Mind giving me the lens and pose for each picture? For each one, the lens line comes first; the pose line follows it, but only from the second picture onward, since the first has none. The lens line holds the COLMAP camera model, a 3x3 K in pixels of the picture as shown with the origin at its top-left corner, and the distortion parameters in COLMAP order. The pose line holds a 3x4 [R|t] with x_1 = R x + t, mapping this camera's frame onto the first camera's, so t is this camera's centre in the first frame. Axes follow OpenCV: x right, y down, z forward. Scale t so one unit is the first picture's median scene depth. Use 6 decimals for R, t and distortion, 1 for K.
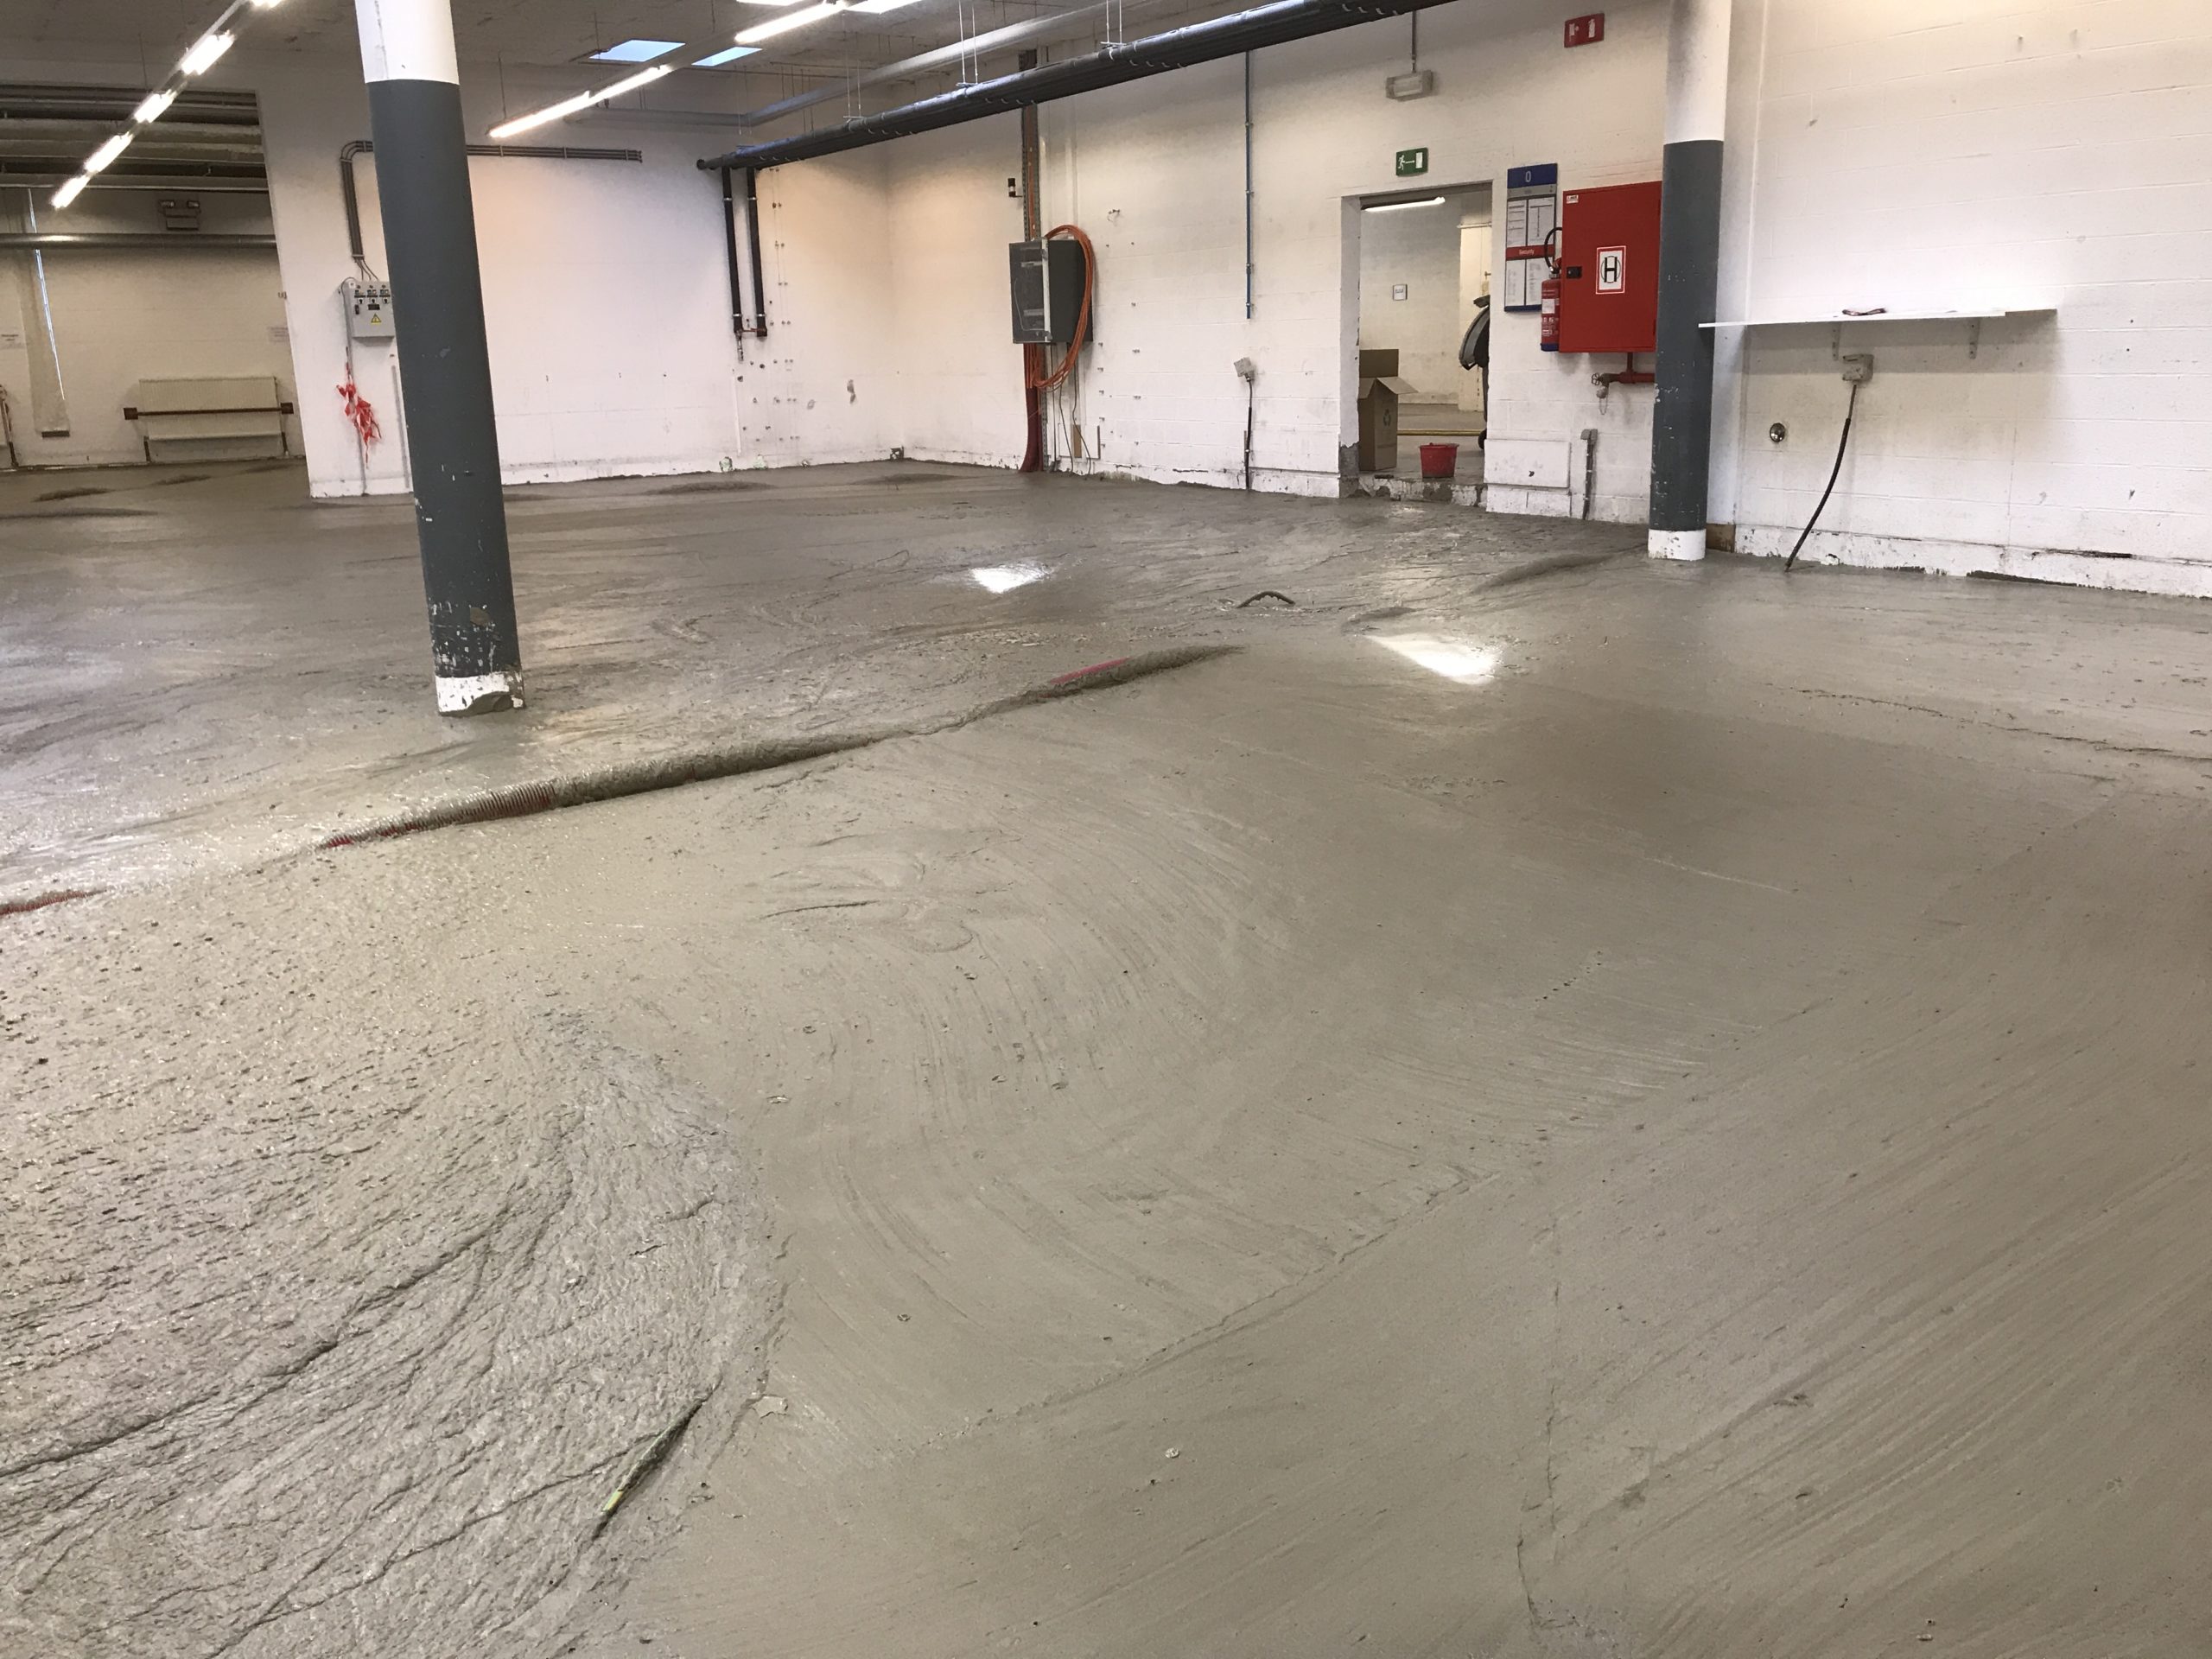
lens RADIAL K [[1855.4, 0, 1104.7], [0, 1855.4, 791.9], [0, 0, 1]] dist [0.036908, -0.011877]
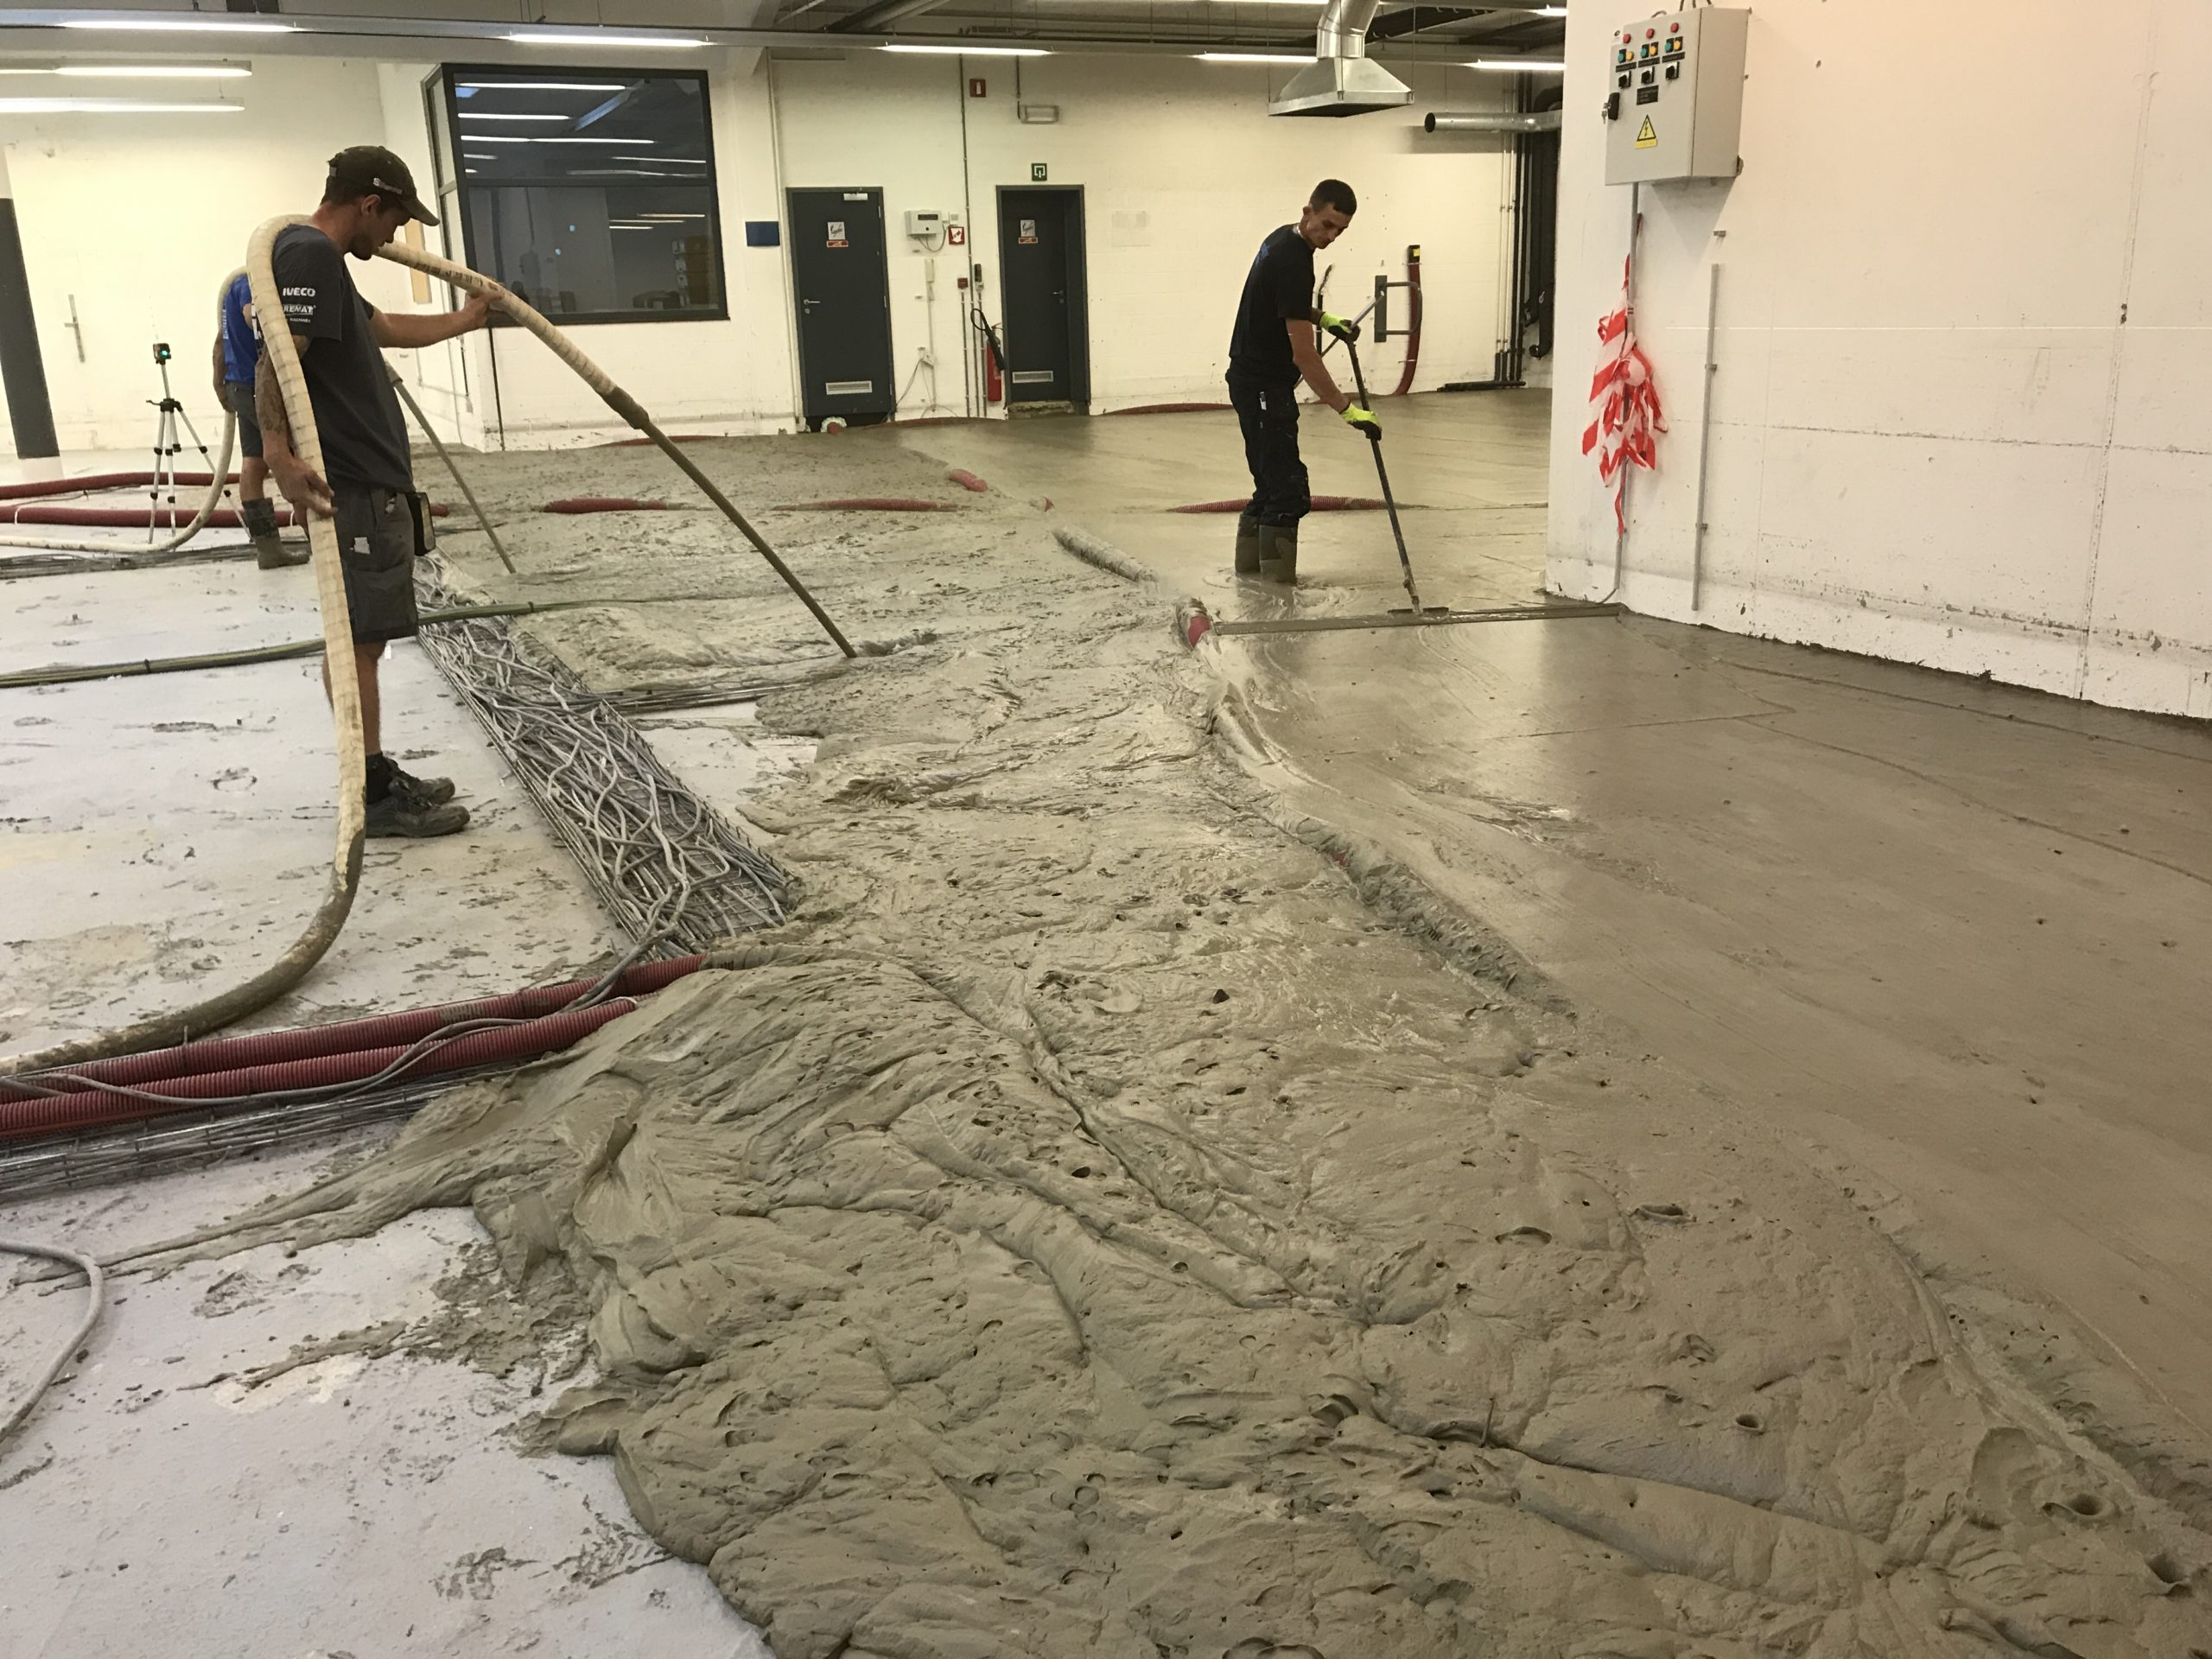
lens RADIAL K [[1818.5, 0, 1085.2], [0, 1818.5, 782.8], [0, 0, 1]] dist [0.082768, -0.196769]
pose [[-0.120336, 0.290836, -0.949175, -0.016854], [-0.200996, 0.929183, 0.310192, -0.205791], [0.972173, 0.228107, -0.053357, 0.863761]]
